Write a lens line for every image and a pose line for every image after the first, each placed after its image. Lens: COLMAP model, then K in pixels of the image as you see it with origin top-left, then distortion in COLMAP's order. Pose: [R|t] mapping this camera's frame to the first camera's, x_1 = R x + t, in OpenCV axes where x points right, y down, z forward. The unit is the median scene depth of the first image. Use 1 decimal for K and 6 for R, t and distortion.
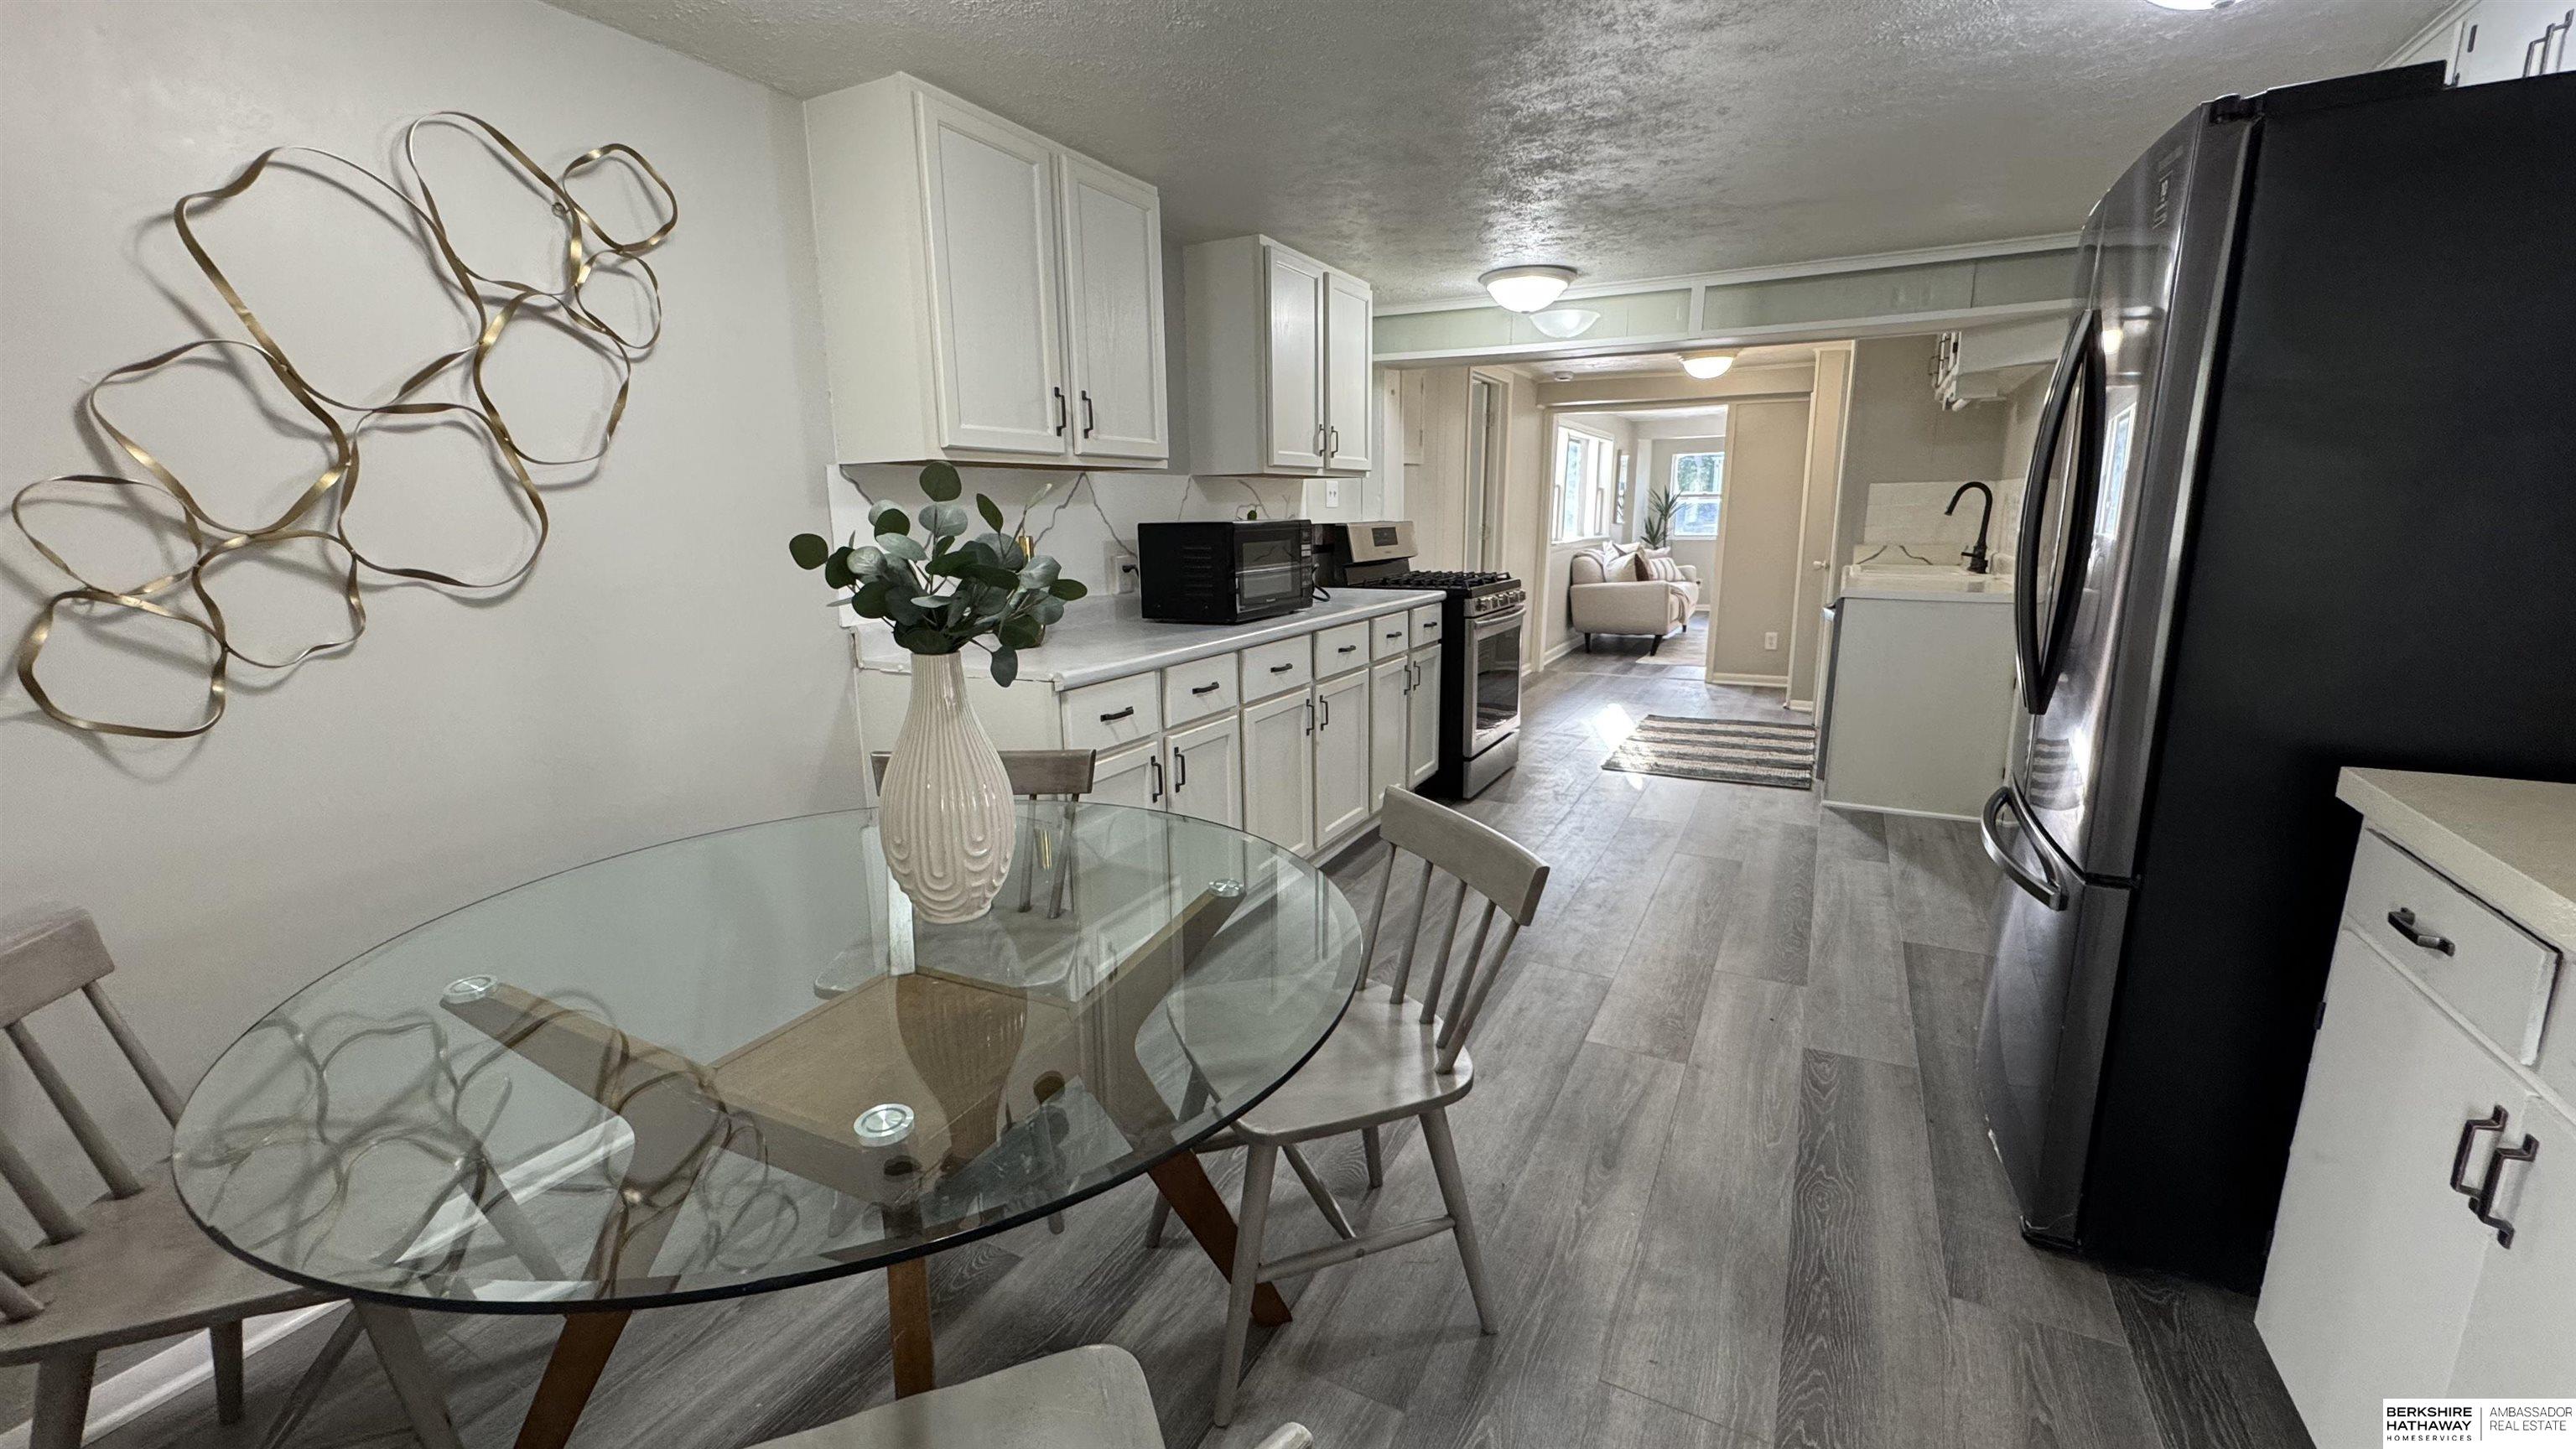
lens RADIAL K [[1031.6, 0, 1283.5], [0, 1031.6, 722.8], [0, 0, 1]] dist [-0.001470, -0.000335]
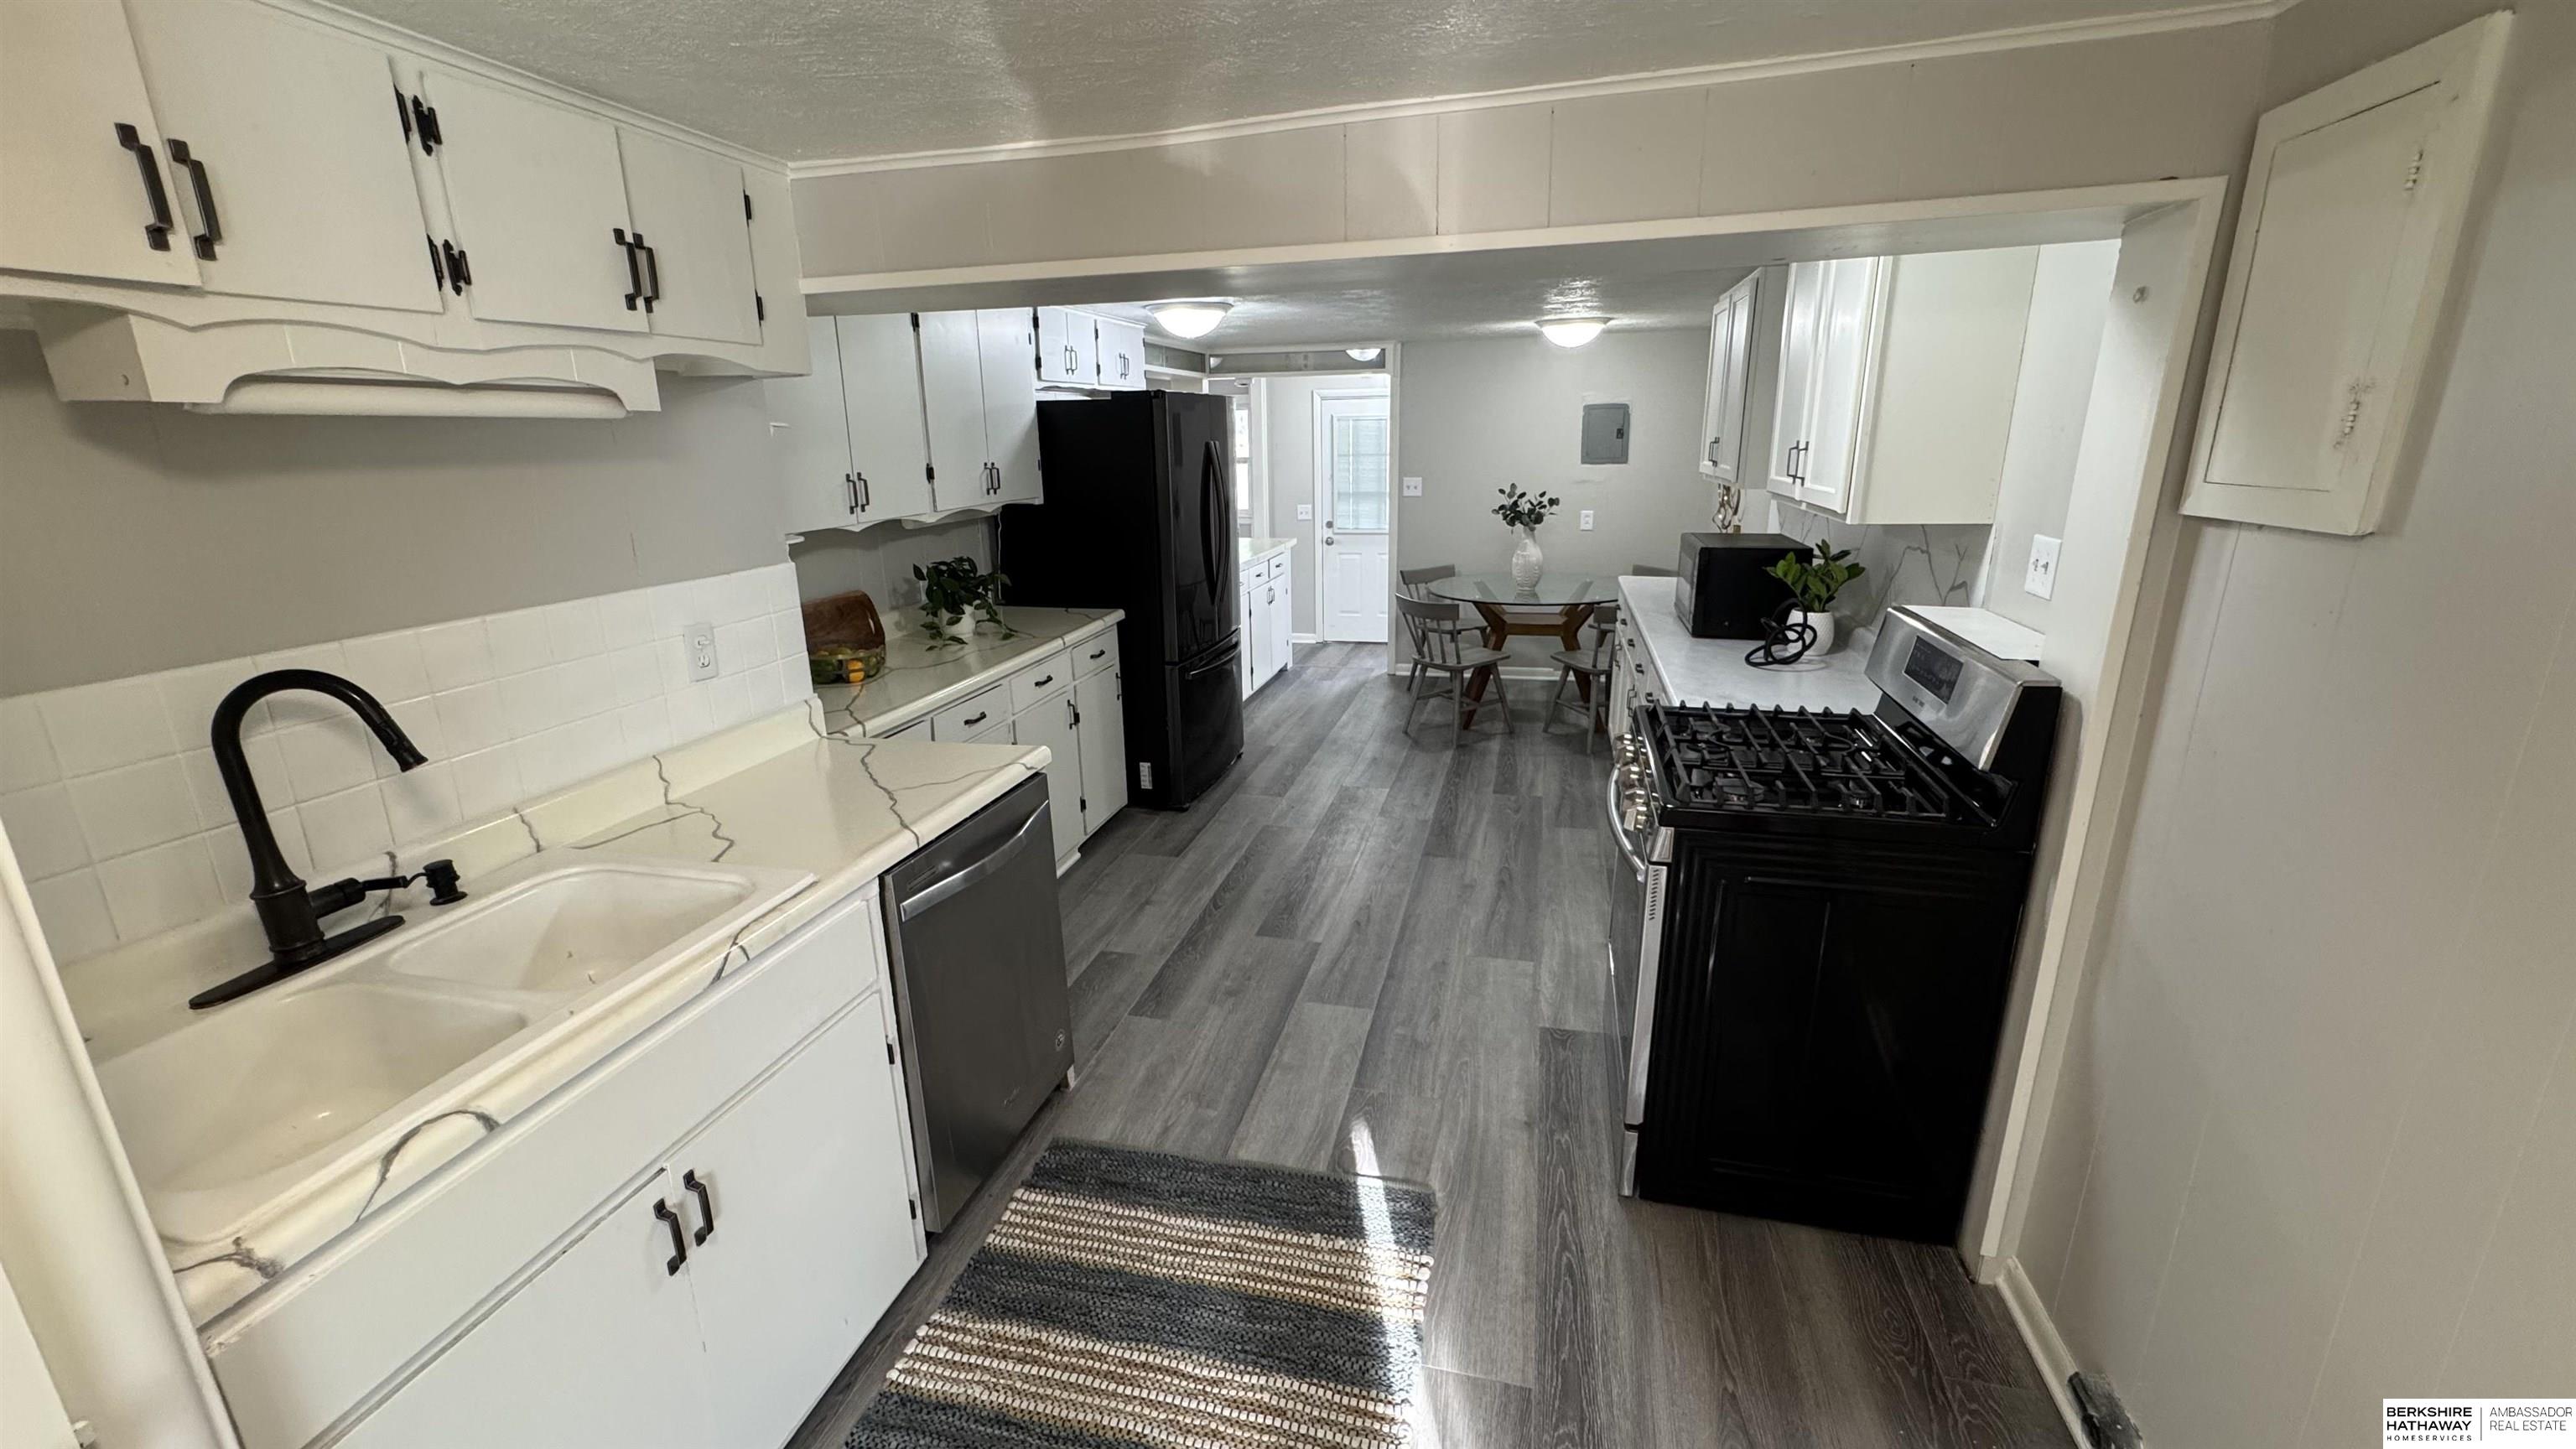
lens RADIAL K [[1031.6, 0, 1283.5], [0, 1031.6, 722.8], [0, 0, 1]] dist [-0.001470, -0.000335]
pose [[-0.969511, 0.091366, -0.227379, 0.775564], [-0.025325, 0.885566, 0.463822, -0.589616], [0.243737, 0.455439, -0.856252, 2.161204]]
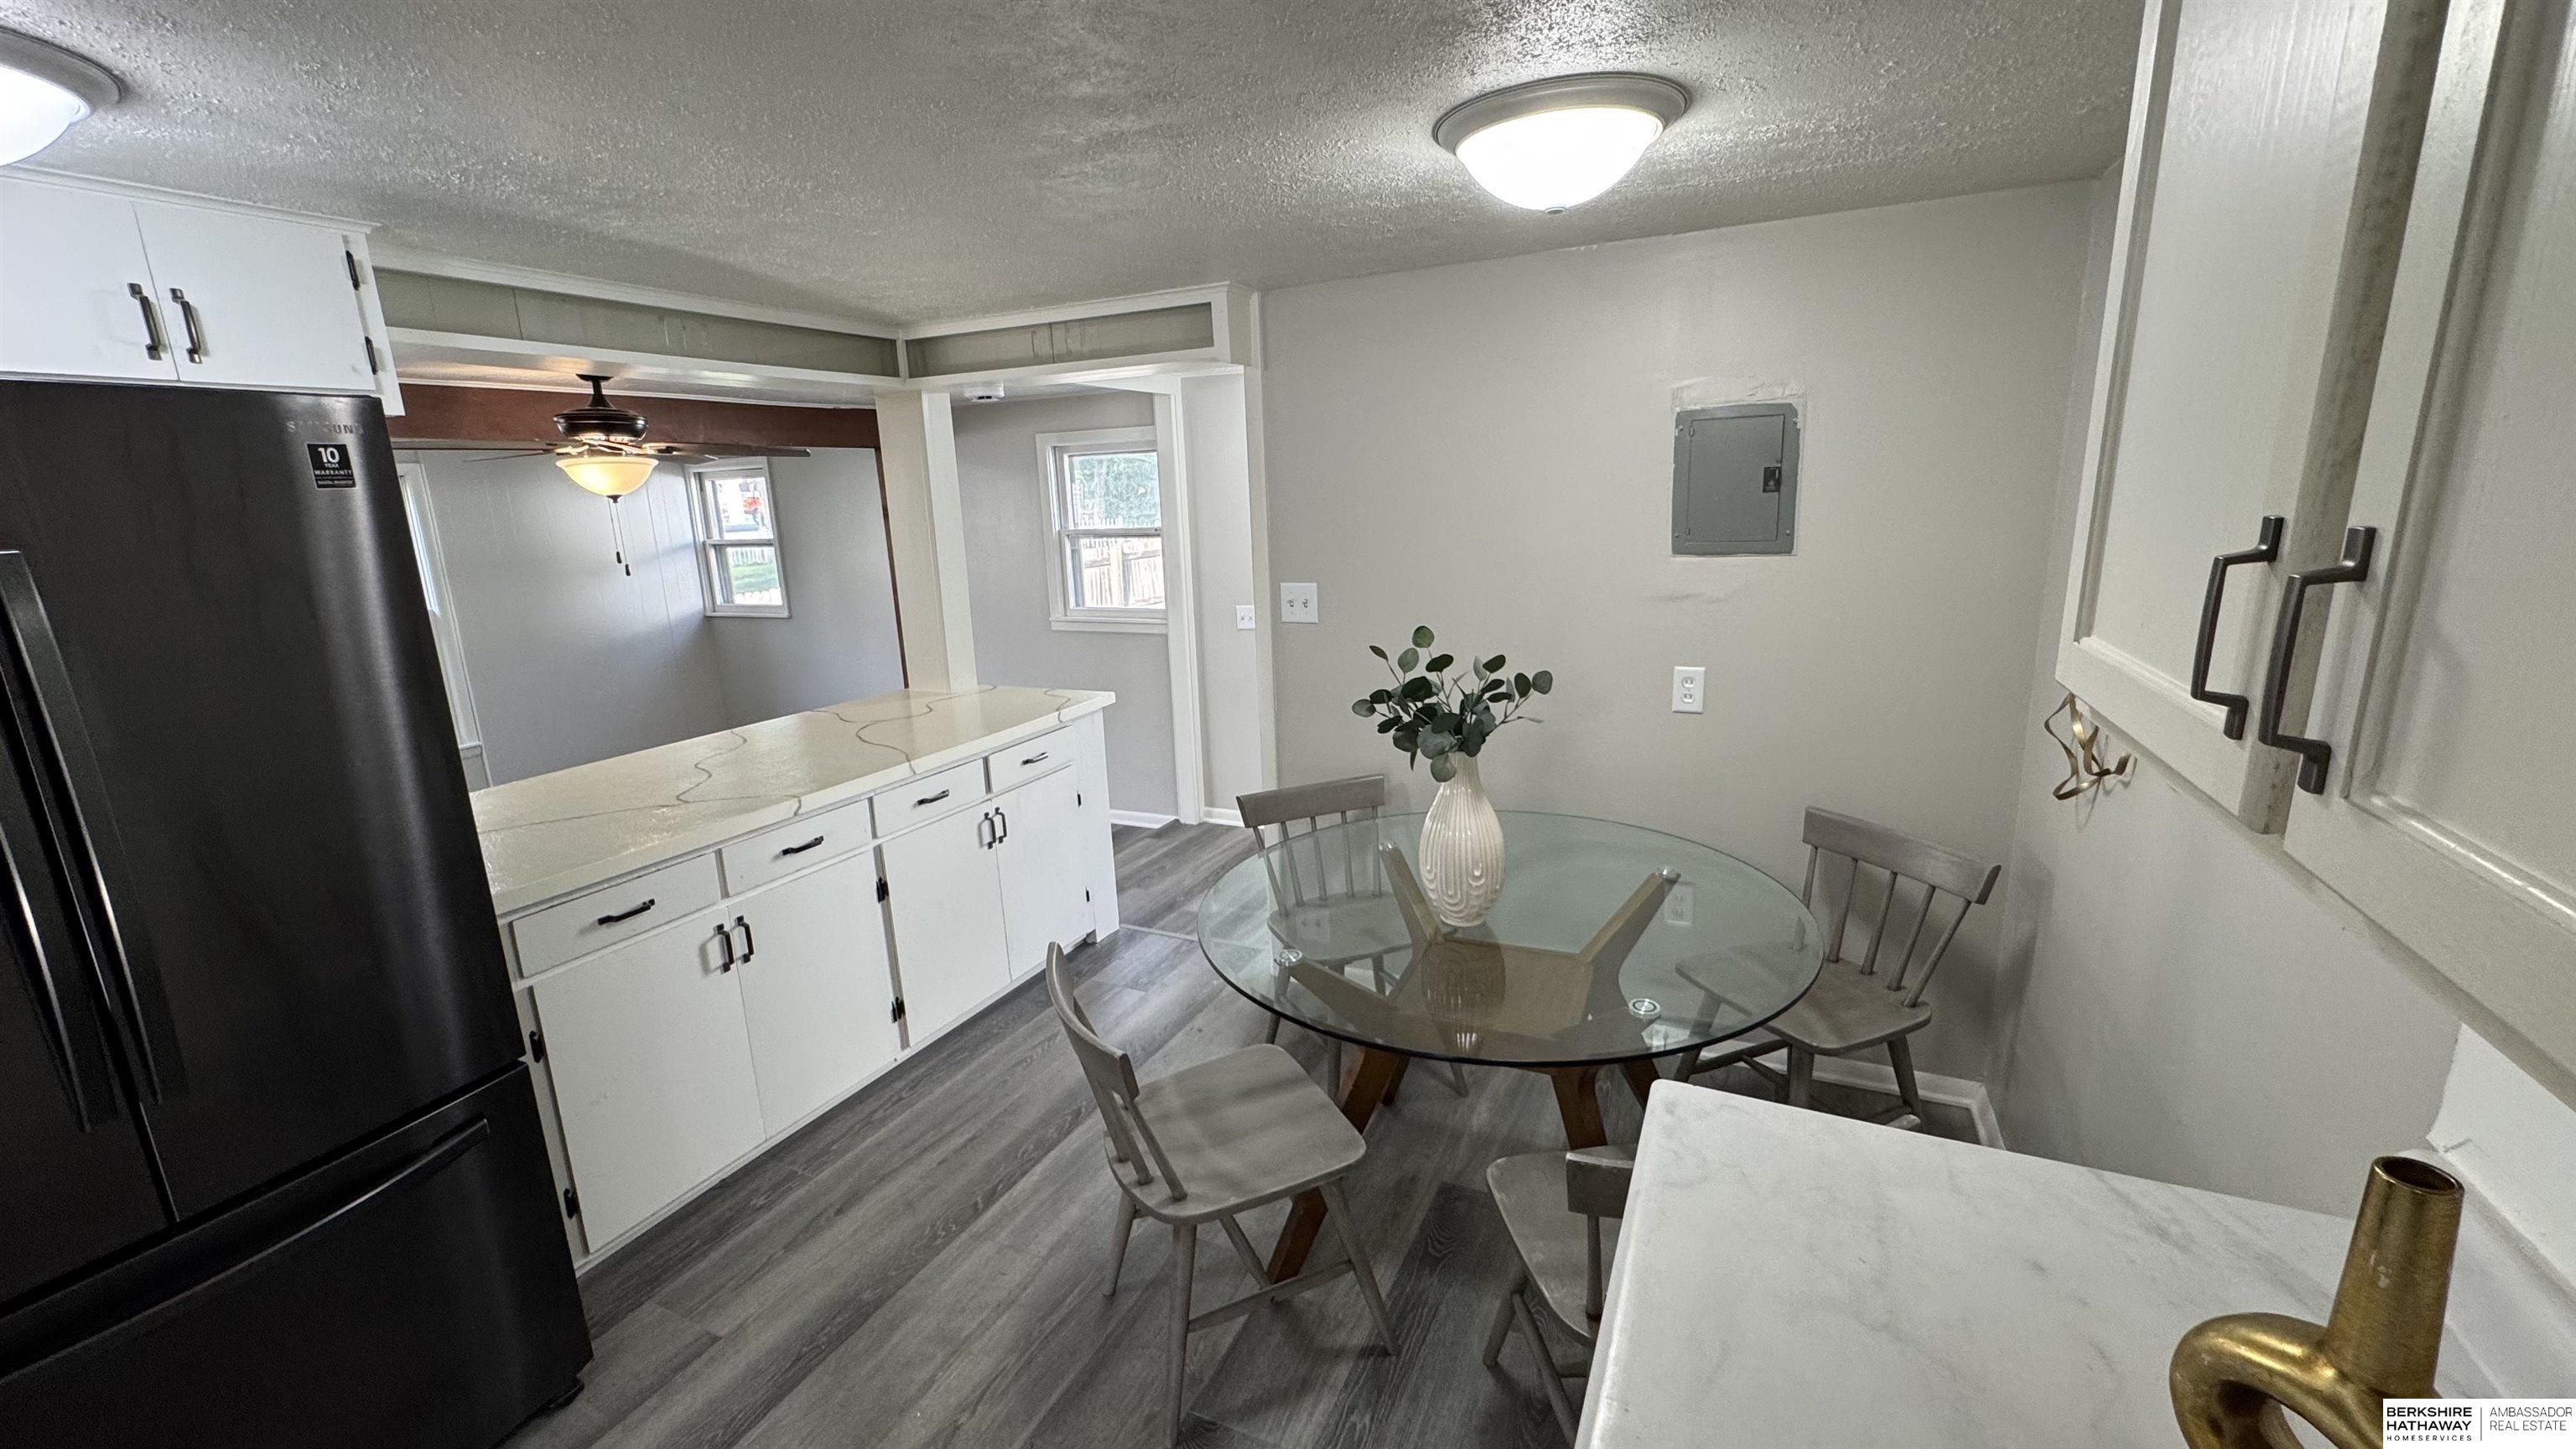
lens RADIAL K [[1031.6, 0, 1283.5], [0, 1031.6, 722.8], [0, 0, 1]] dist [-0.001470, -0.000335]
pose [[-0.997668, 0.055079, -0.040317, -0.007372], [0.033012, 0.906328, 0.421284, -0.331870], [0.059744, 0.418970, -0.906032, 1.036758]]
